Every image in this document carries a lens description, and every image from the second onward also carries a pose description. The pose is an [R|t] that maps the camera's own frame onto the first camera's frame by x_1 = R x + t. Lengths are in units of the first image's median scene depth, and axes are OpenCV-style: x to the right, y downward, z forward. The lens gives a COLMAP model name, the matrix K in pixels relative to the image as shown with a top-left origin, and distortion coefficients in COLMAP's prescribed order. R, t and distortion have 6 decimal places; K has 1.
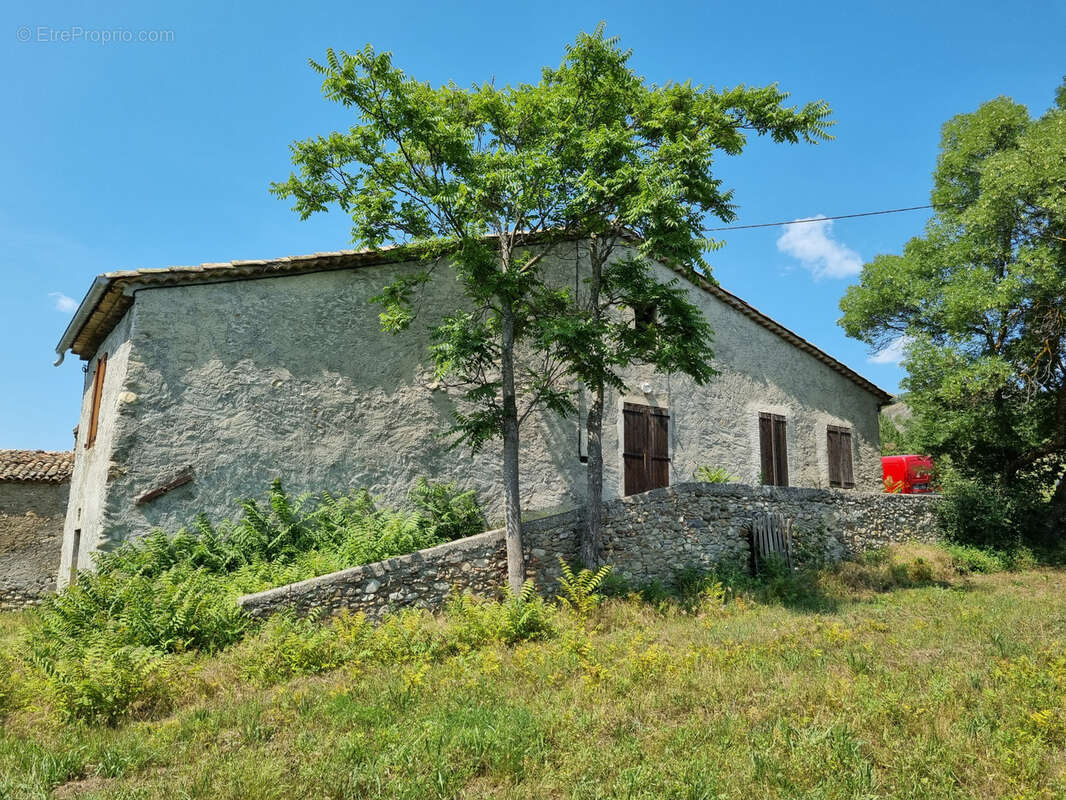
lens RADIAL K [[814.1, 0, 524.6], [0, 814.1, 410.9], [0, 0, 1]] dist [0.050315, -0.008938]
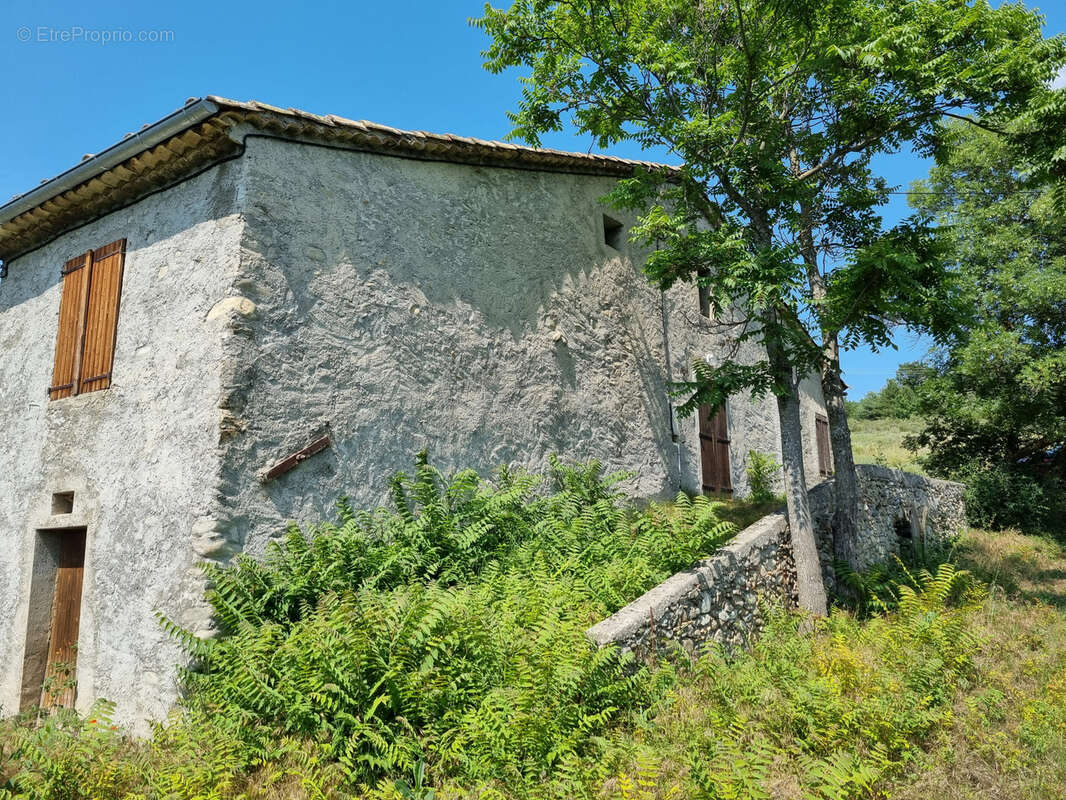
lens RADIAL K [[803.7, 0, 533.0], [0, 803.7, 400.0], [0, 0, 1]] dist [0.040228, -0.000374]
pose [[0.934801, 0.042054, 0.352675, -0.466503], [-0.038011, 0.999108, -0.018386, 0.053088], [-0.353133, 0.003781, 0.935565, 0.350418]]
